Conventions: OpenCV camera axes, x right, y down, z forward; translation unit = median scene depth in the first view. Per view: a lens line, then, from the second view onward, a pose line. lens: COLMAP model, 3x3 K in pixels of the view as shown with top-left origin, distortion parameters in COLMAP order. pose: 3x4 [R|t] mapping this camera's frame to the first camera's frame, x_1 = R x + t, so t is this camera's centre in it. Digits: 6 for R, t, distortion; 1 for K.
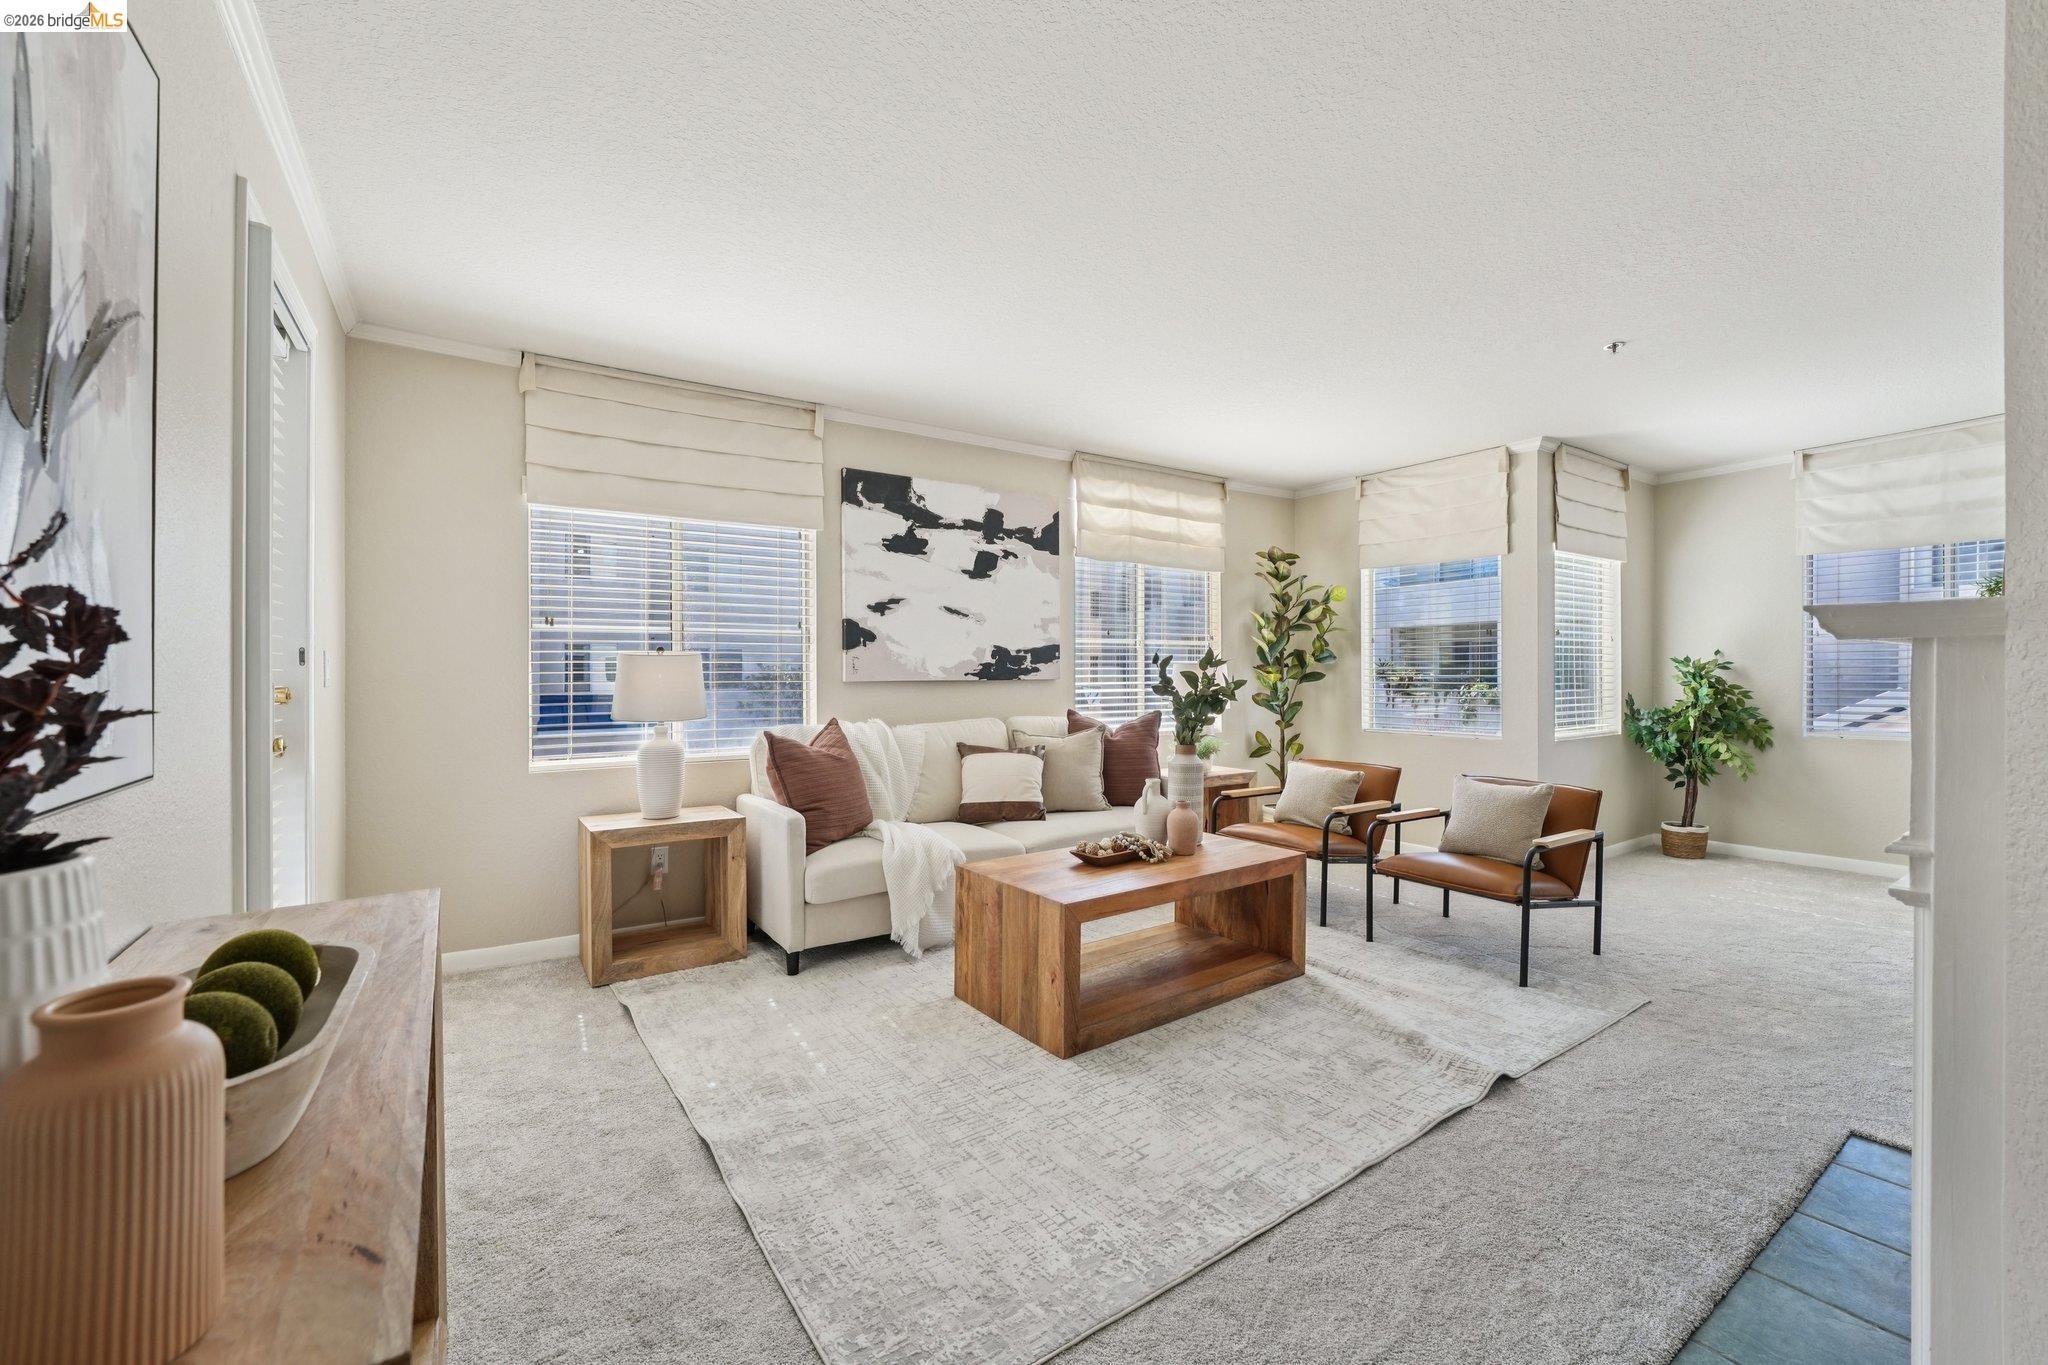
lens RADIAL K [[830.2, 0, 1024.0], [0, 830.2, 682.5], [0, 0, 1]] dist [-0.002575, -0.000256]
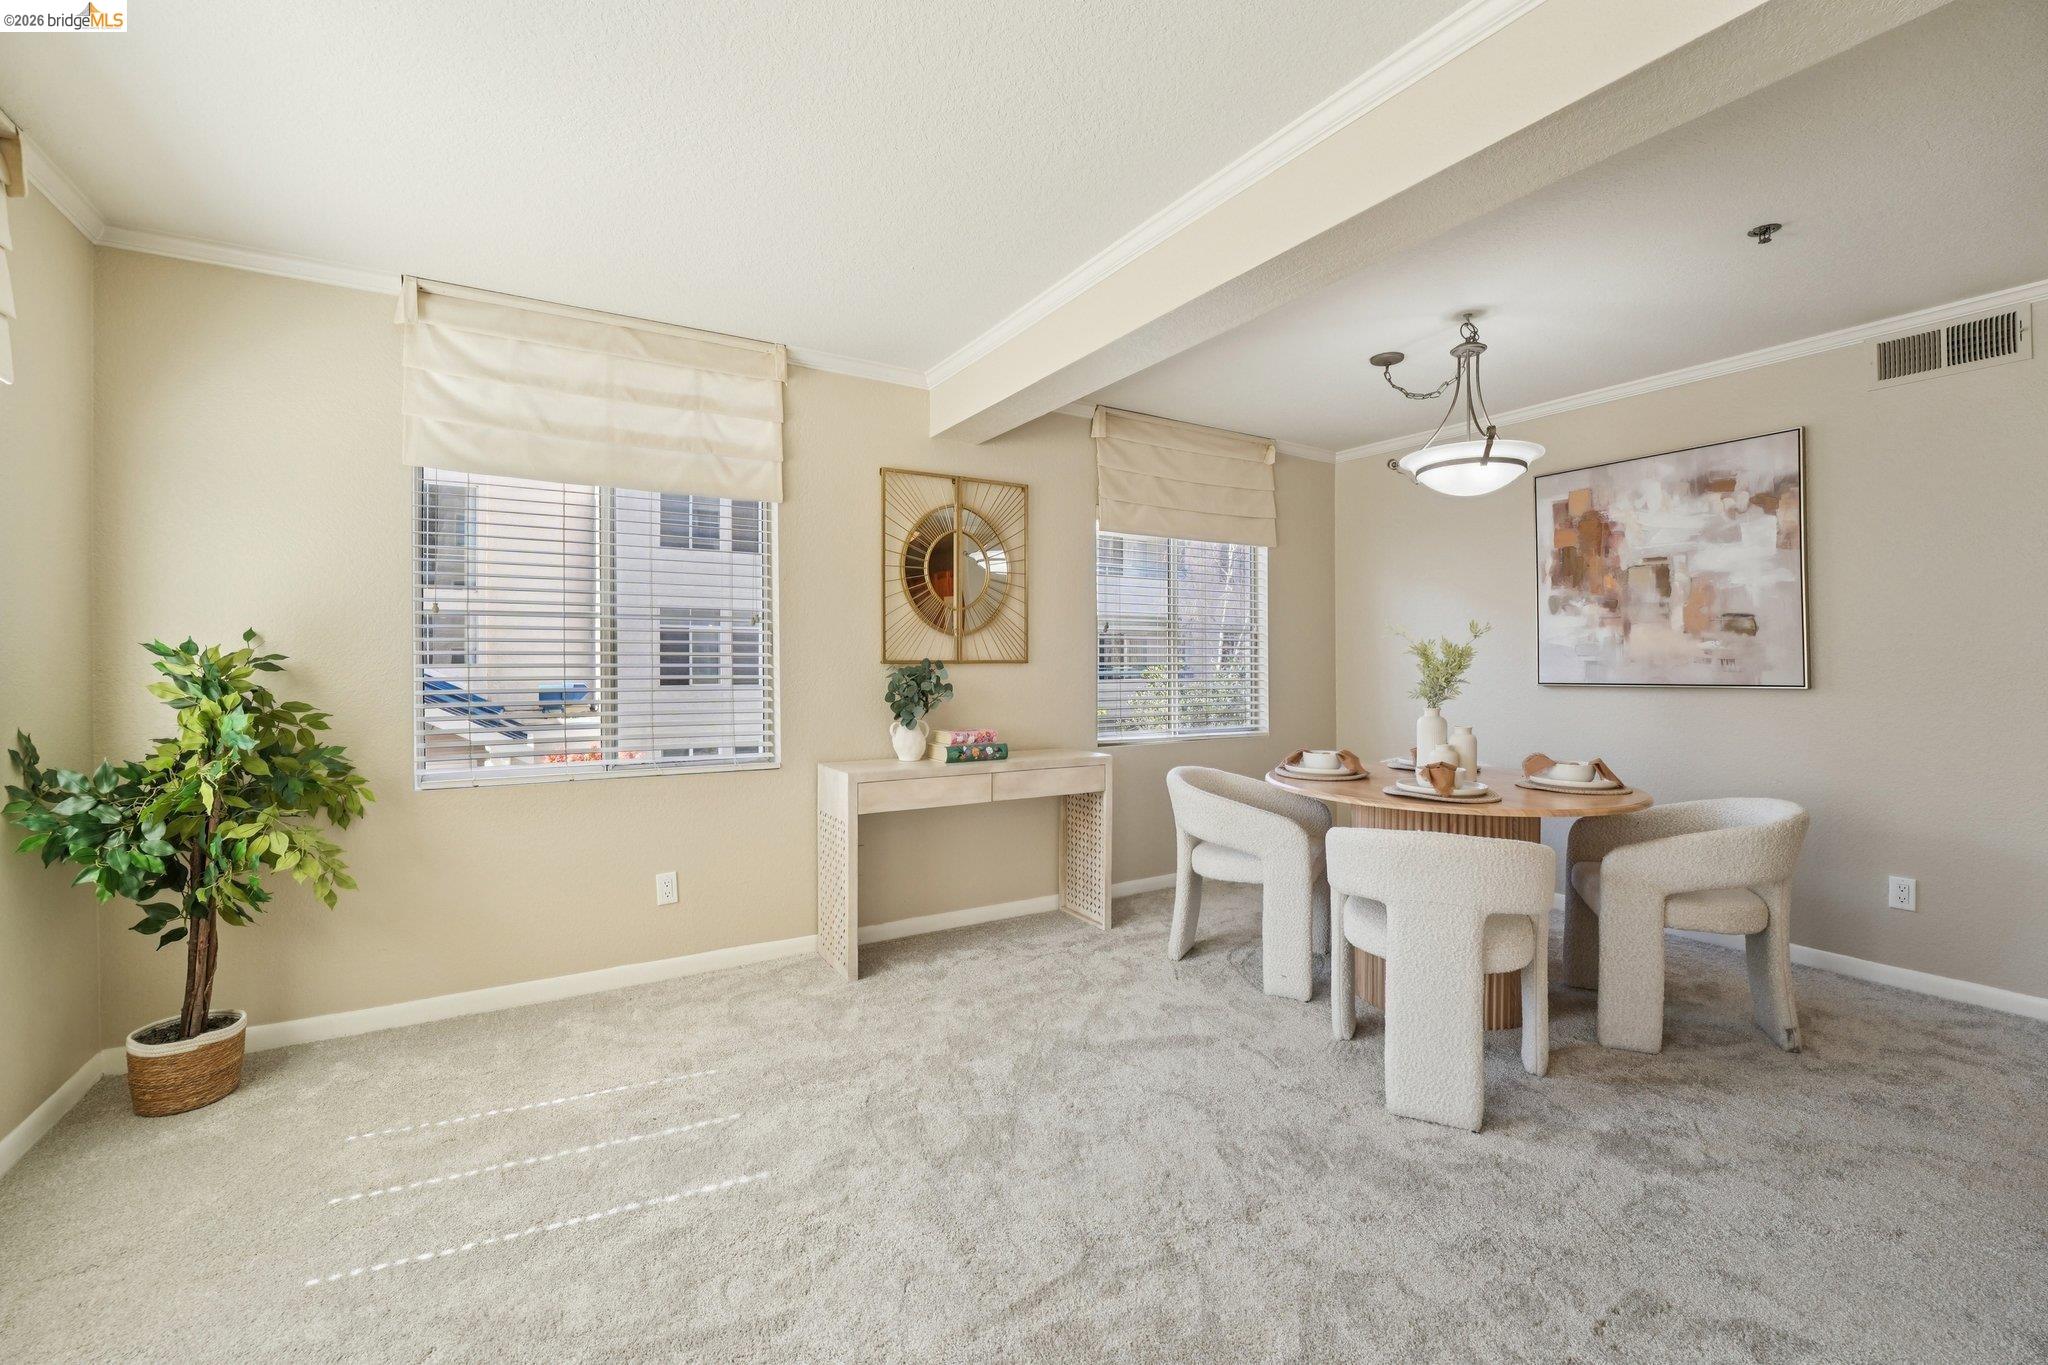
lens RADIAL K [[828.4, 0, 1075.8], [0, 828.4, 665.5], [0, 0, 1]] dist [-0.022764, 0.000134]
pose [[0.011376, 0.001917, 0.999933, 0.412270], [0.008542, 0.999961, -0.002014, -0.014861], [-0.999899, 0.008564, 0.011360, 0.570273]]
